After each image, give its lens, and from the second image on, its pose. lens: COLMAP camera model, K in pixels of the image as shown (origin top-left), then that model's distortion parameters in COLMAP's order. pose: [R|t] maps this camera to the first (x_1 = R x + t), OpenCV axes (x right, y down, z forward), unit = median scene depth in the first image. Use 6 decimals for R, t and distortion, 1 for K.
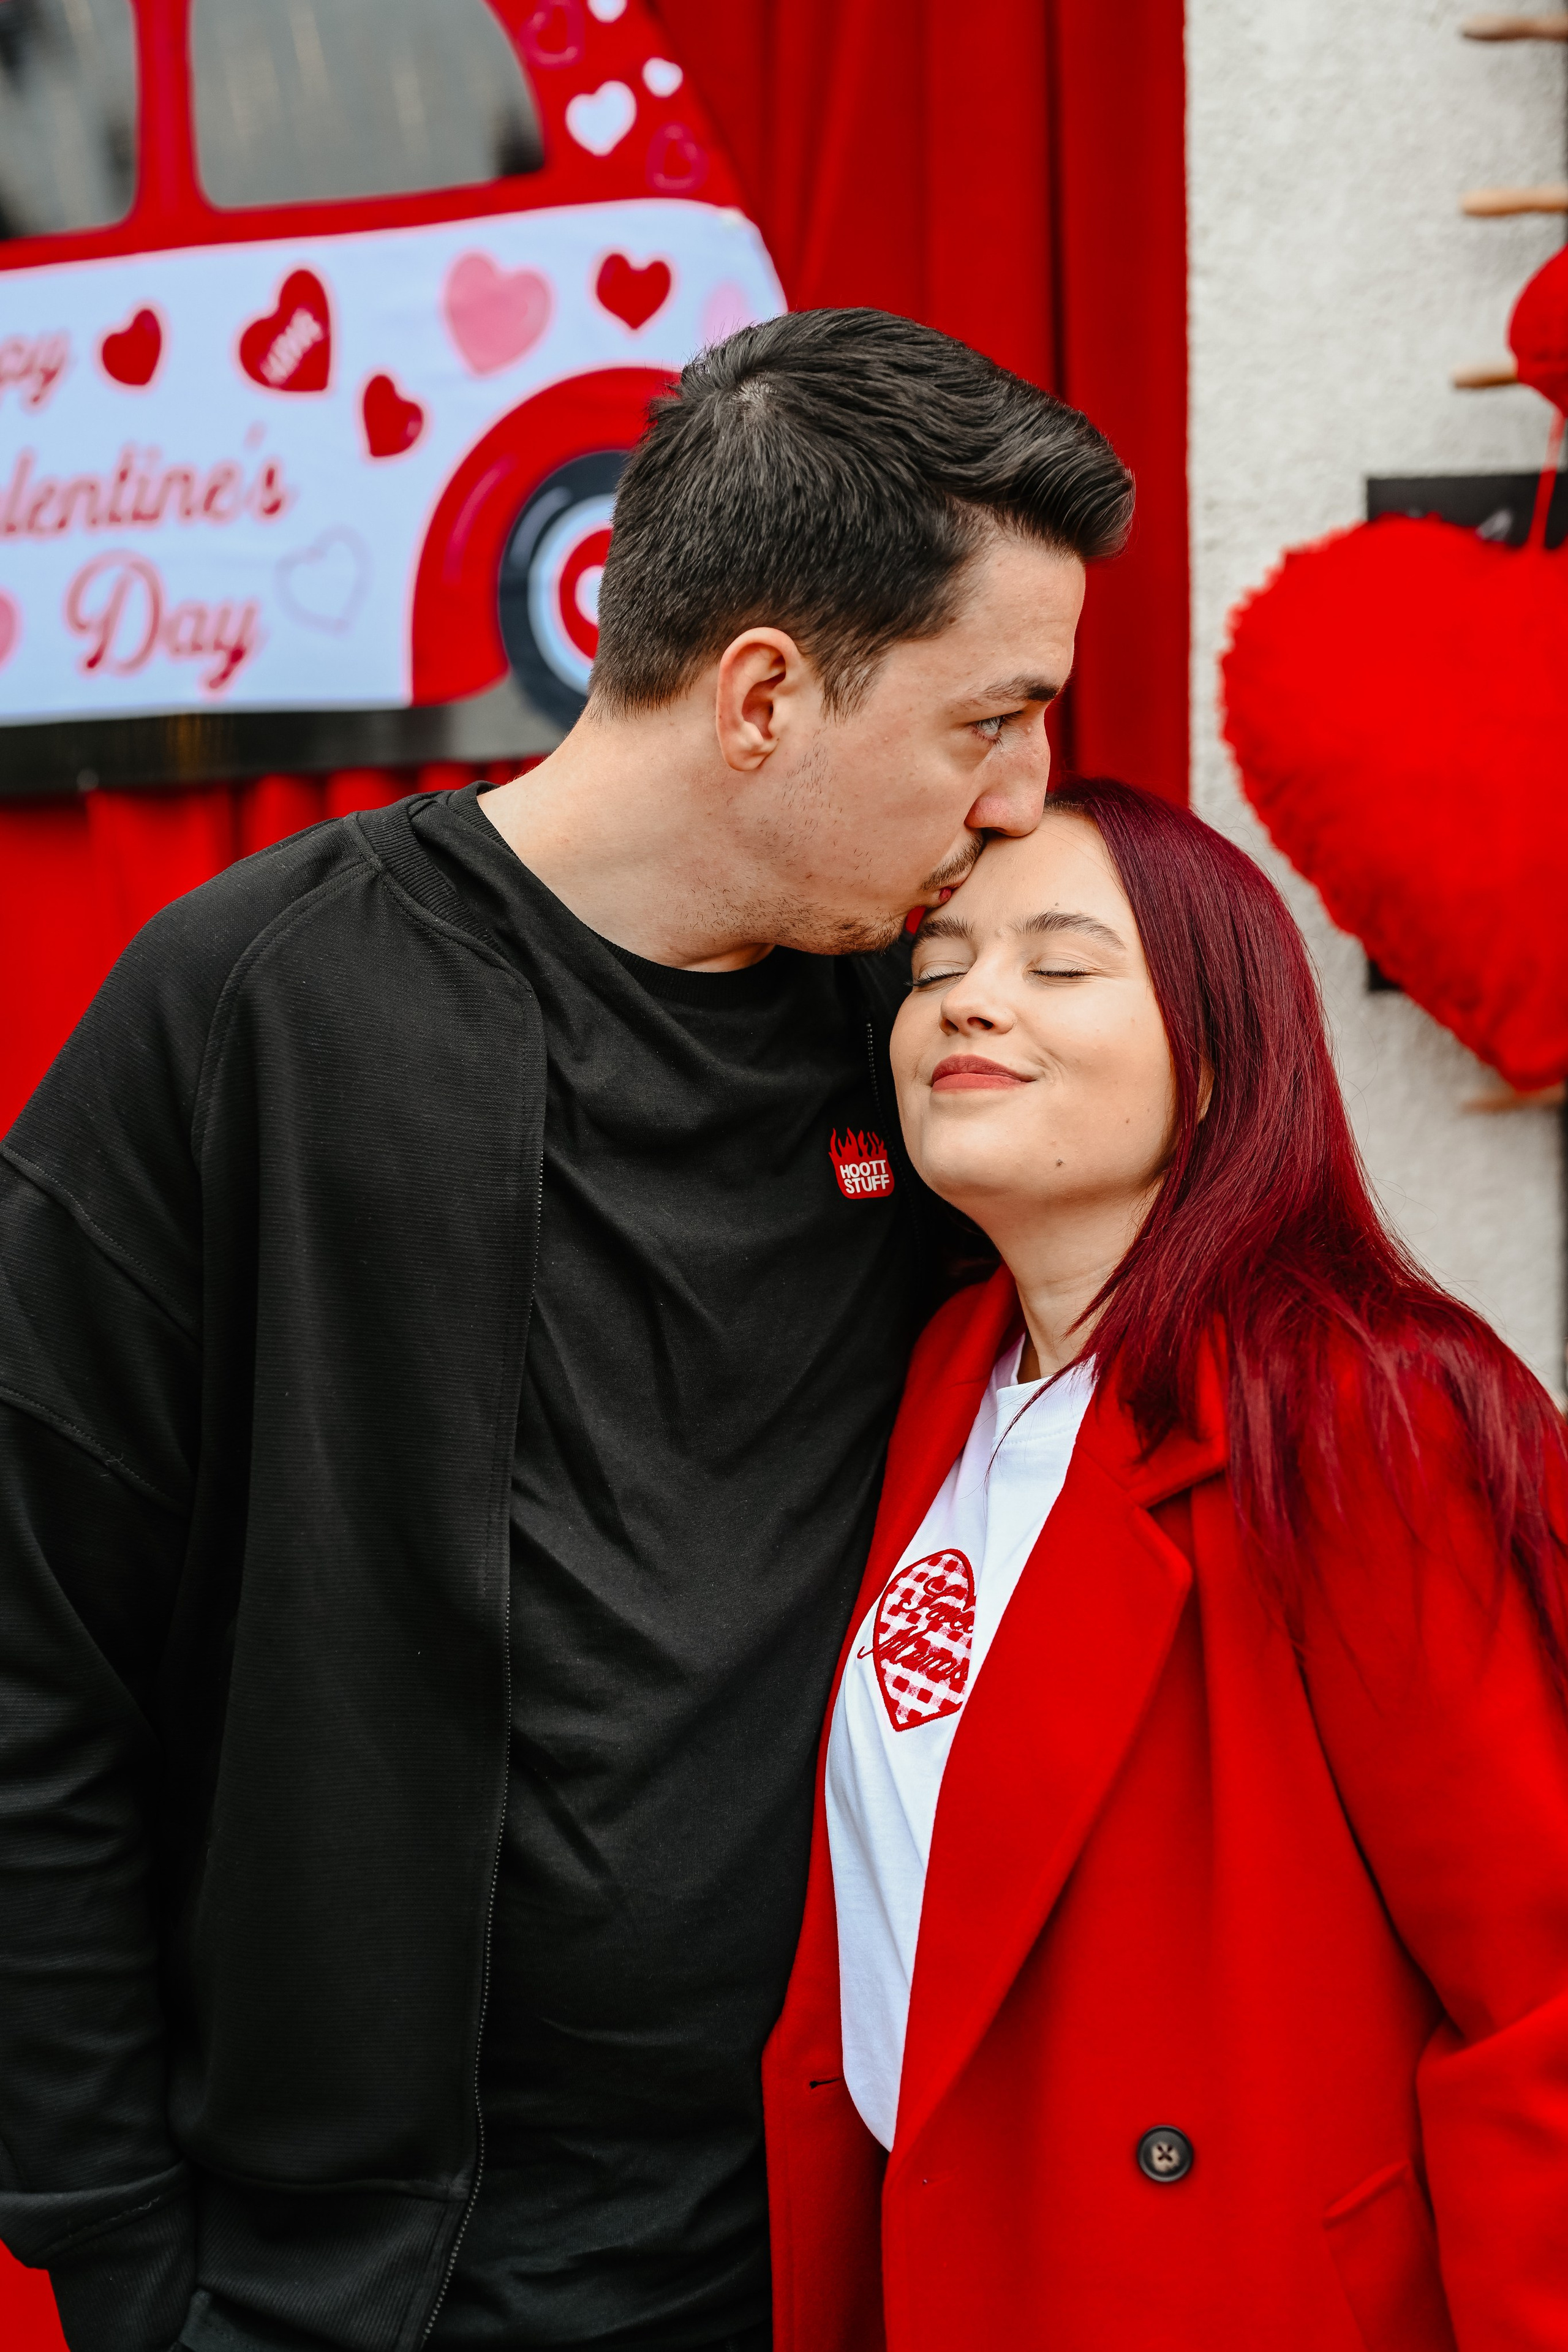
lens RADIAL K [[3570.1, 0, 754.5], [0, 3570.1, 1174.3], [0, 0, 1]] dist [-0.004234, 0.032990]
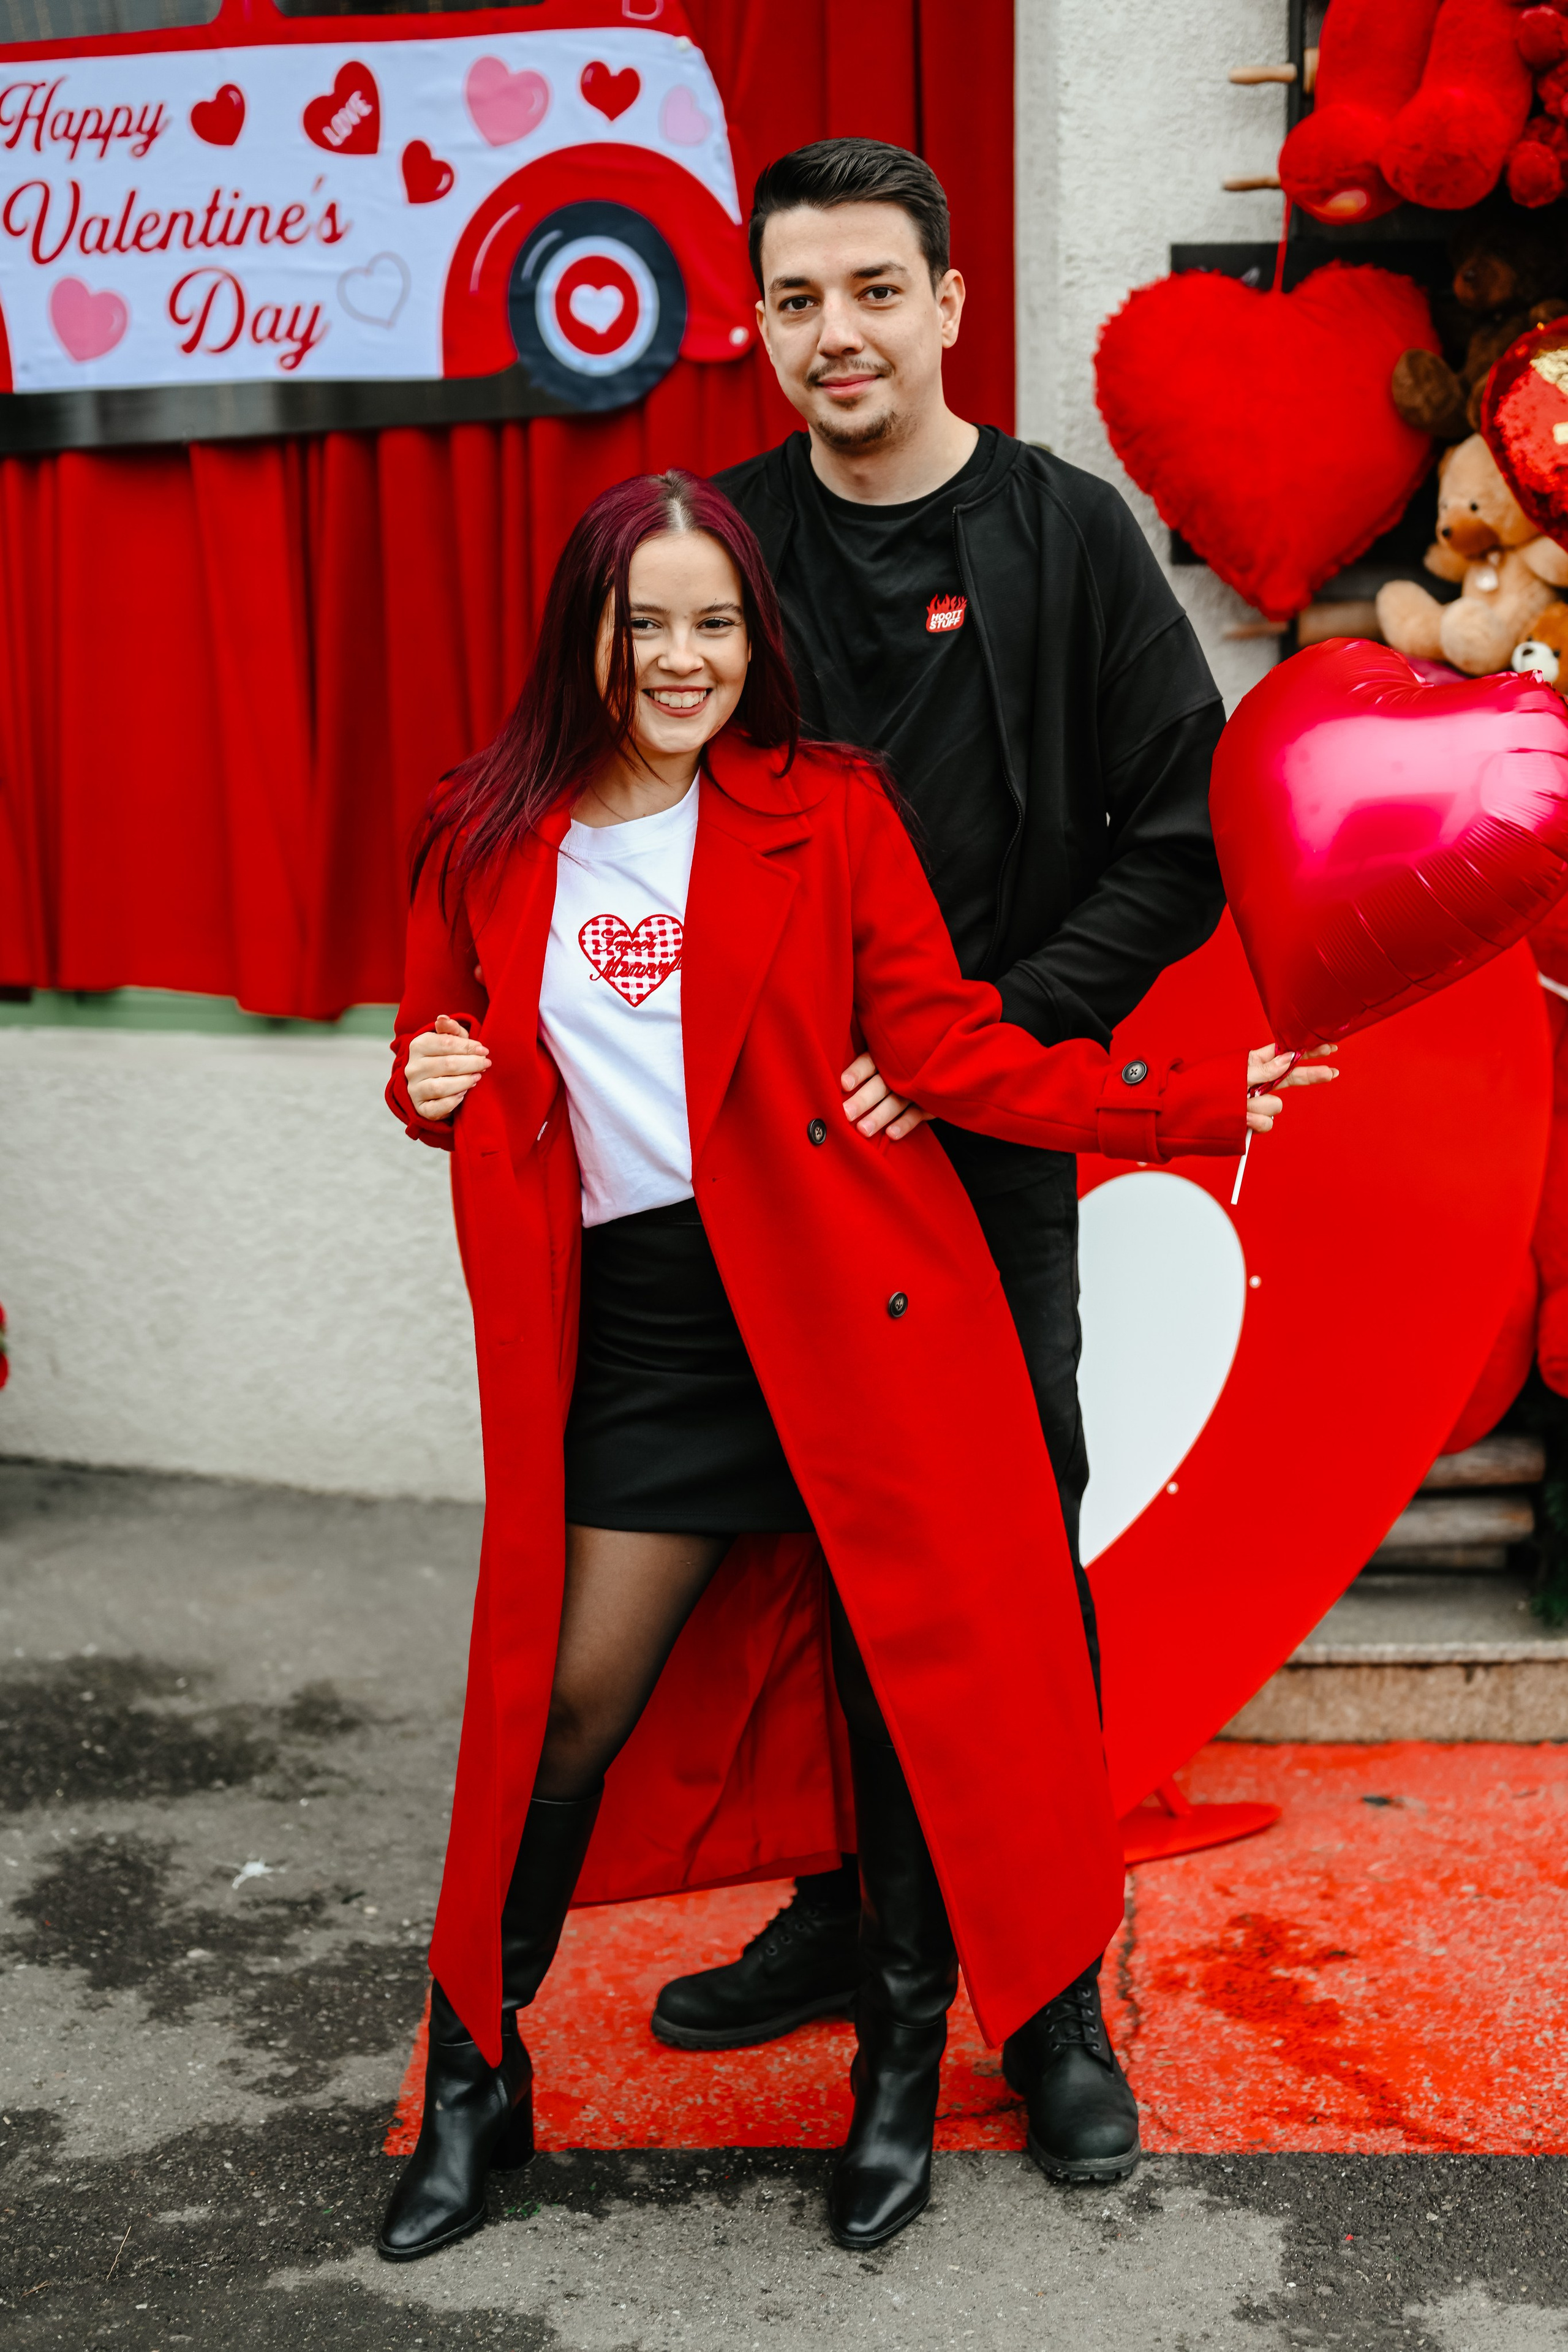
lens RADIAL K [[3491.2, 0, 784.0], [0, 3491.2, 1176.0], [0, 0, 1]] dist [0.001864, 0.017707]
pose [[0.980720, -0.034685, 0.192316, -0.256441], [0.016458, 0.995286, 0.095576, 0.057646], [-0.194725, -0.090568, 0.976668, -0.444828]]
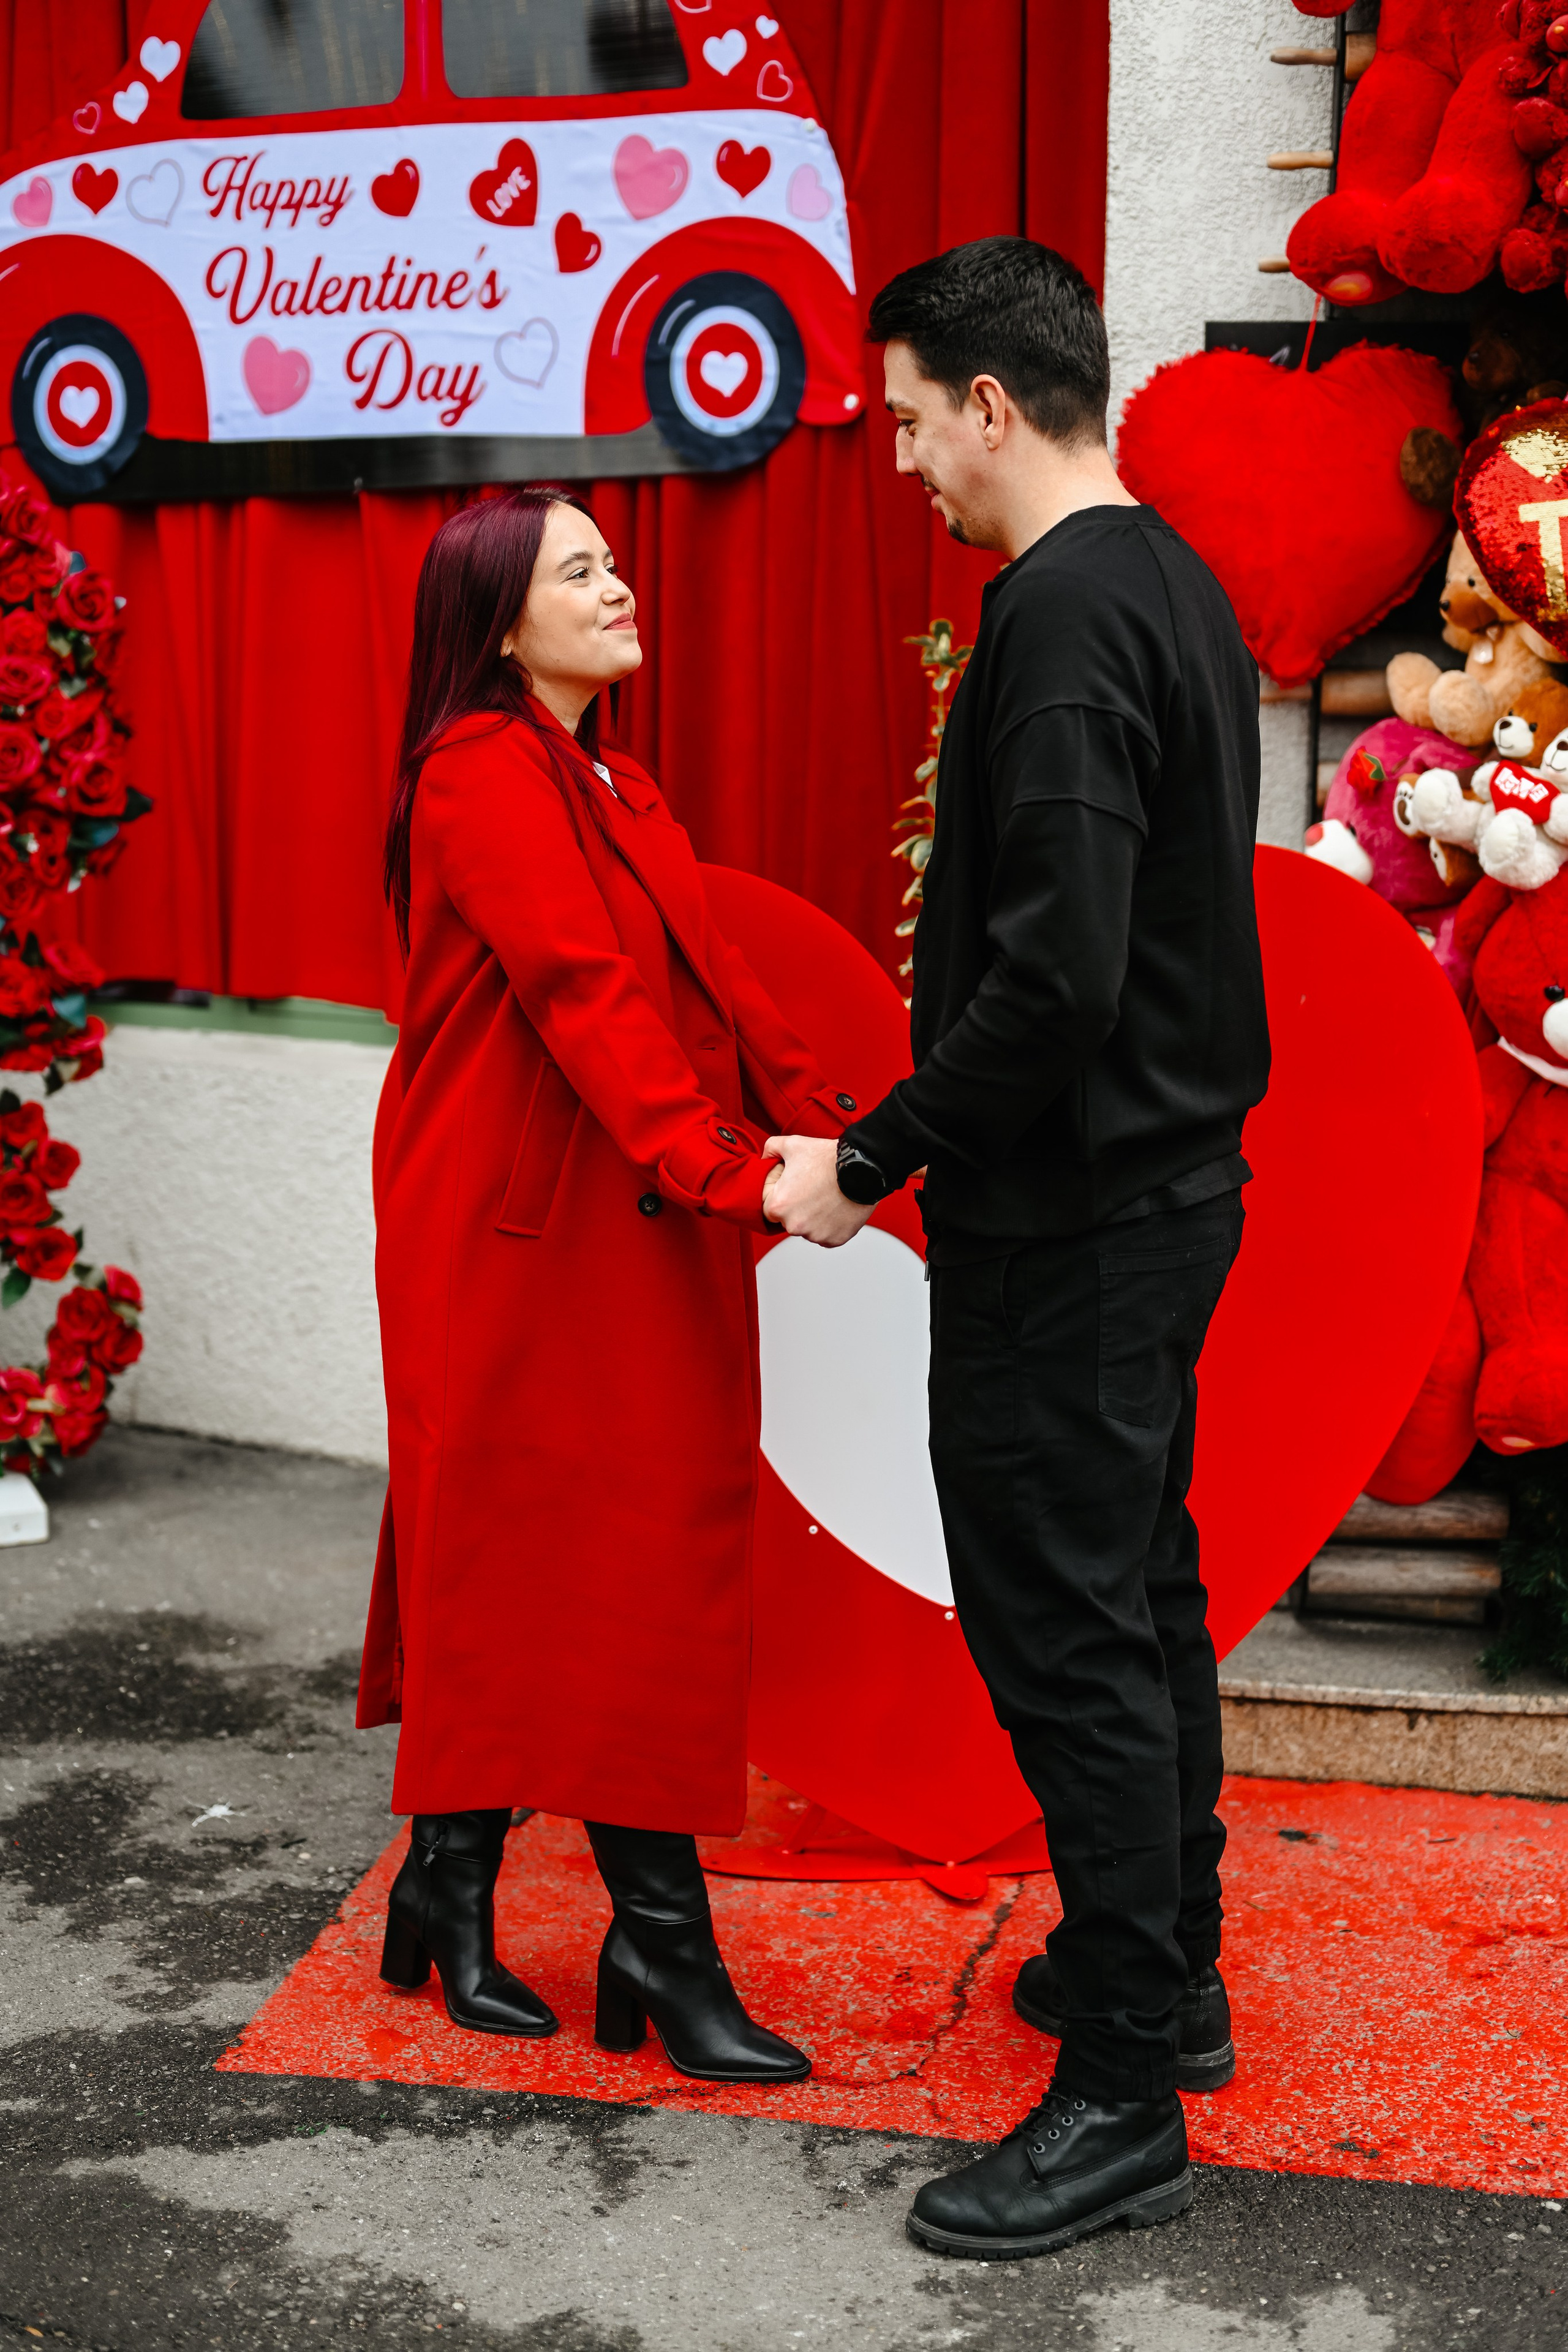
lens RADIAL K [[3452.4, 0, 784.0], [0, 3452.4, 1176.0], [0, 0, 1]] dist [-0.001055, 0.016054]
pose [[0.998988, 0.019658, 0.040452, -0.068923], [-0.023009, 0.996191, 0.084103, 0.059001], [-0.038644, -0.084948, 0.995636, -0.518795]]
